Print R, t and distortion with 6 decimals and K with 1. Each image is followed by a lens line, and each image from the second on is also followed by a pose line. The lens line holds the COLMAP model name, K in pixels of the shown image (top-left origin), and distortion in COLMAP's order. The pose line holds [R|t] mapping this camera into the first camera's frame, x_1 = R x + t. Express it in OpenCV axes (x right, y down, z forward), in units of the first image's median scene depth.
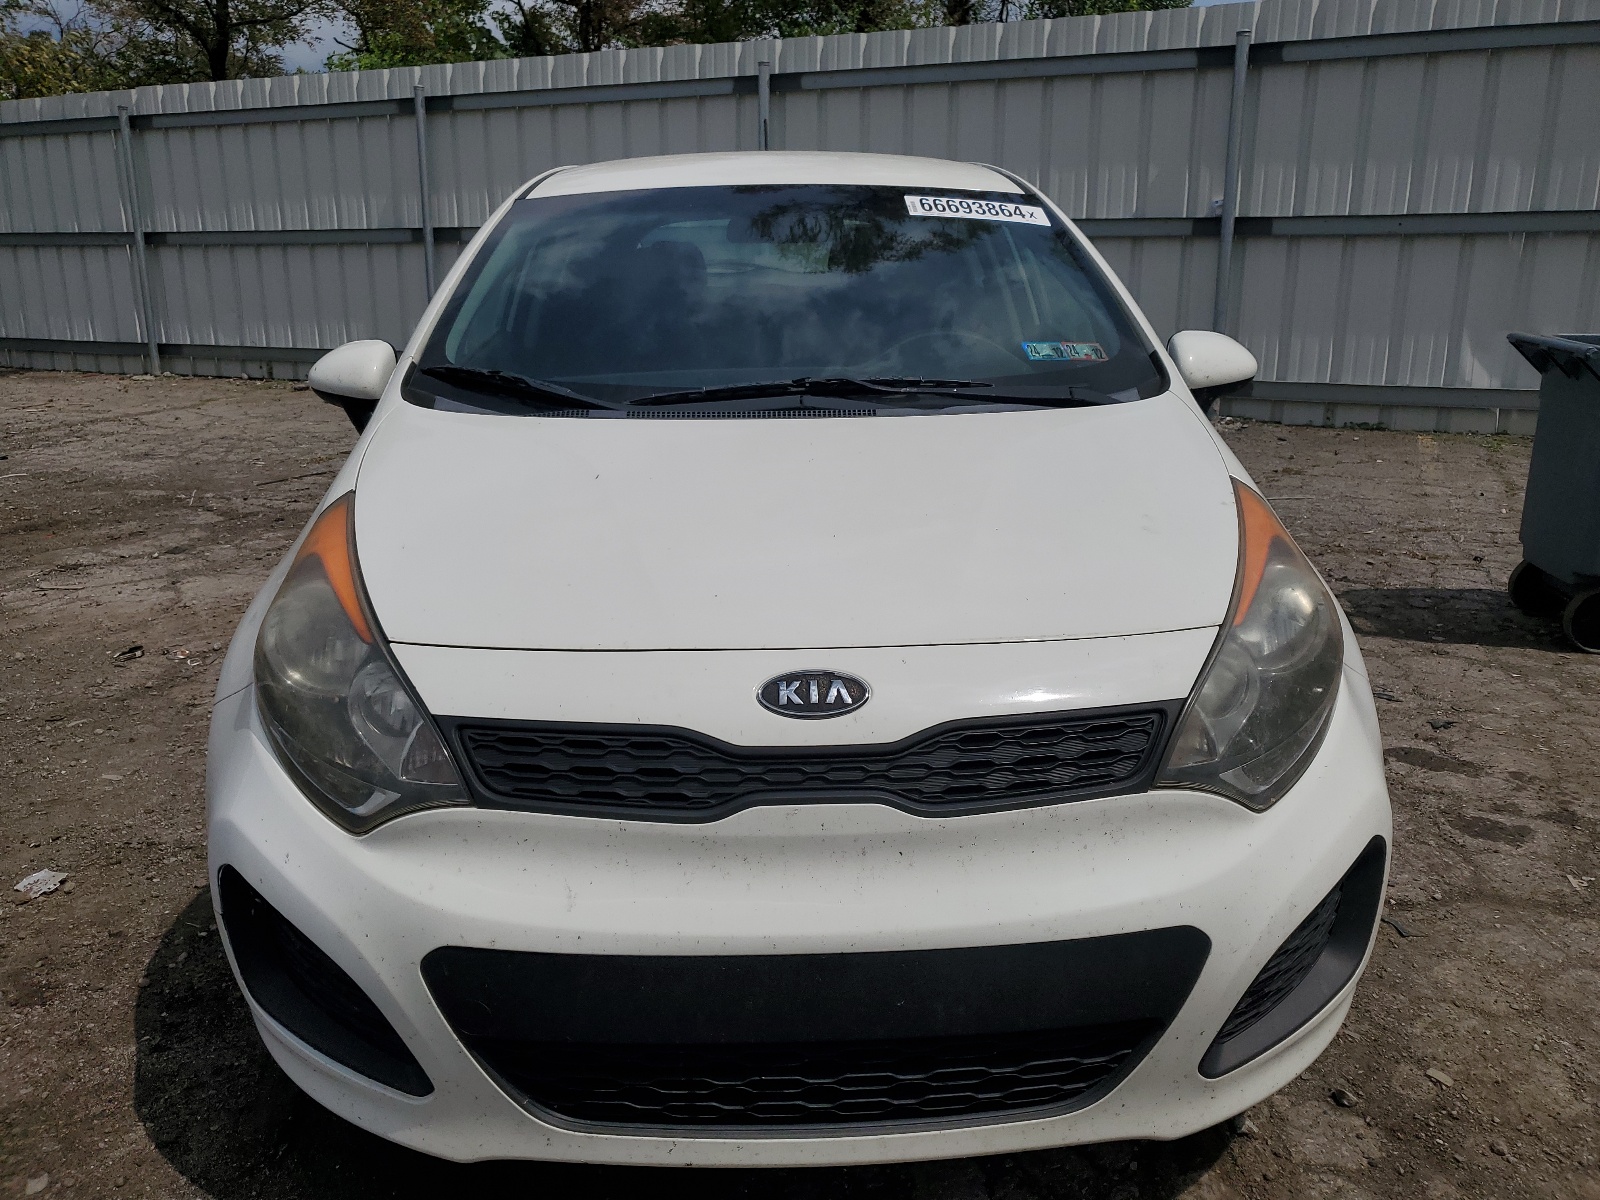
lens RADIAL K [[1340.6, 0, 800.0], [0, 1340.6, 600.0], [0, 0, 1]] dist [0.004705, 0.019921]
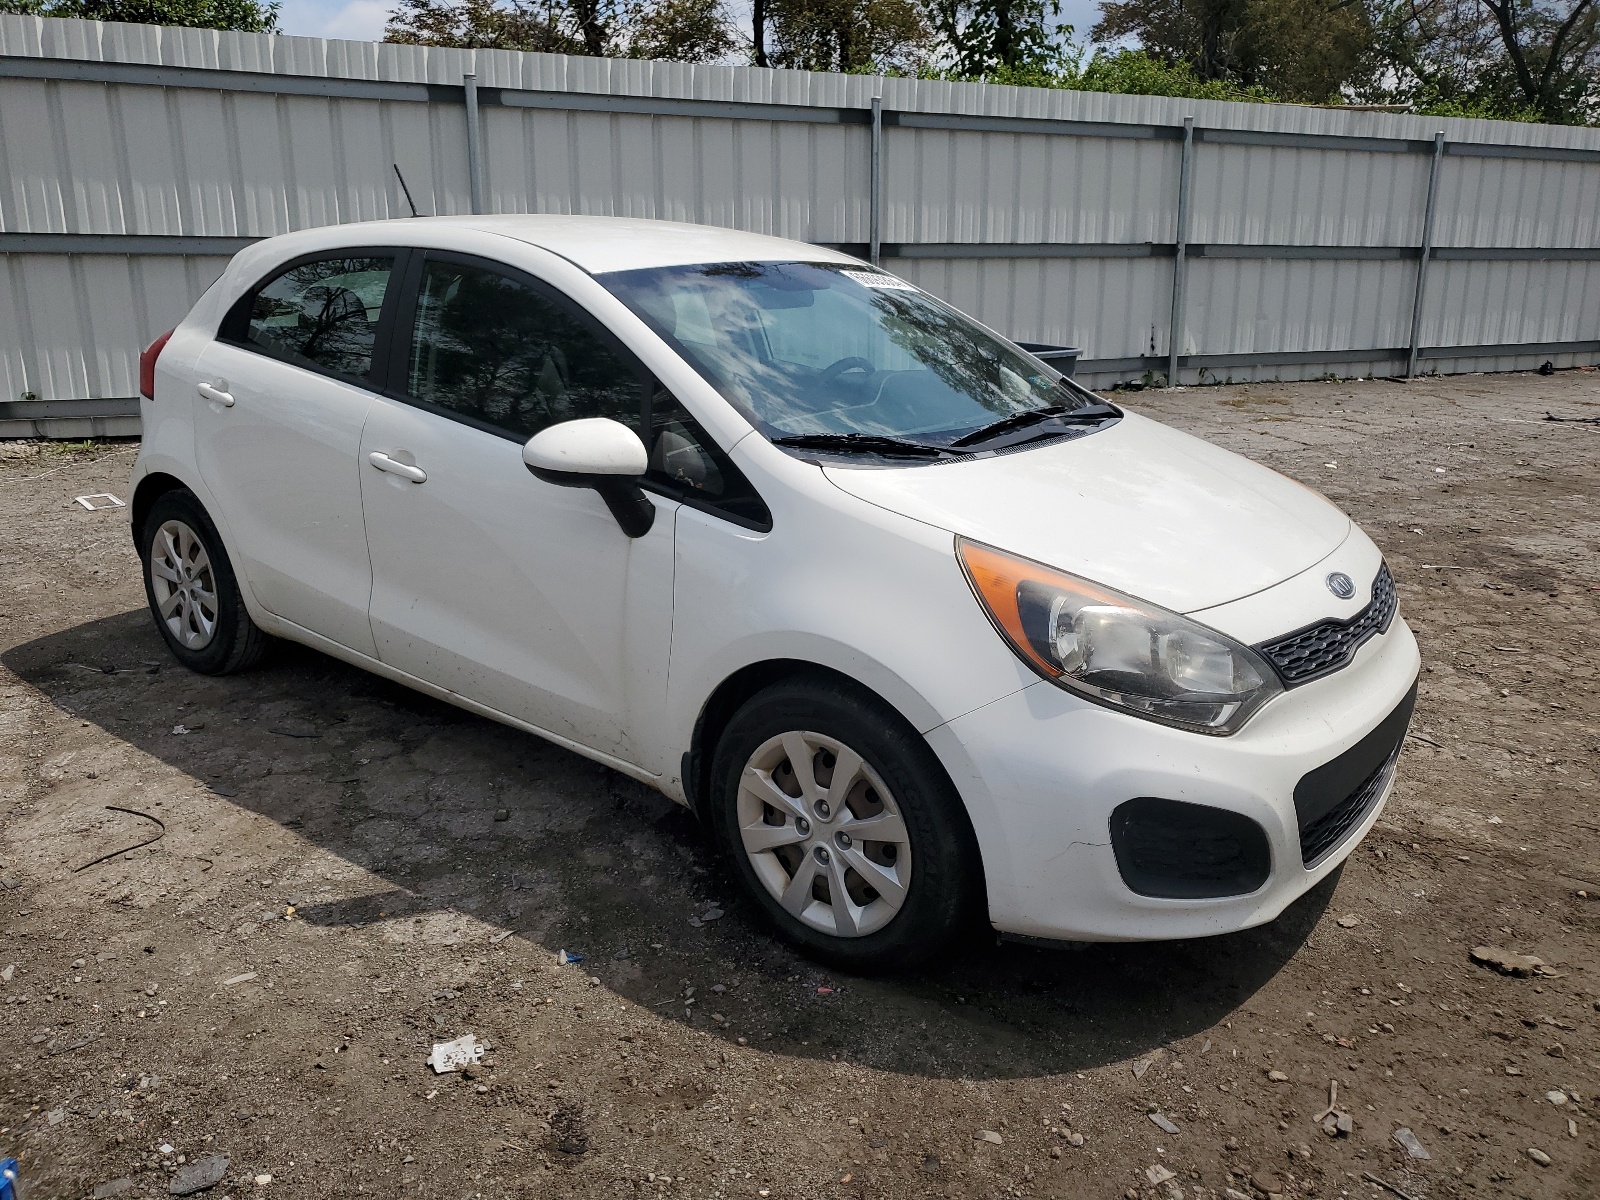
lens RADIAL K [[1221.5, 0, 800.0], [0, 1221.5, 600.0], [0, 0, 1]] dist [-0.003762, 0.009765]
pose [[0.638680, -0.199552, 0.743147, -0.700870], [0.193178, 0.976439, 0.096175, -0.079014], [-0.744829, 0.082134, 0.662181, 0.316340]]
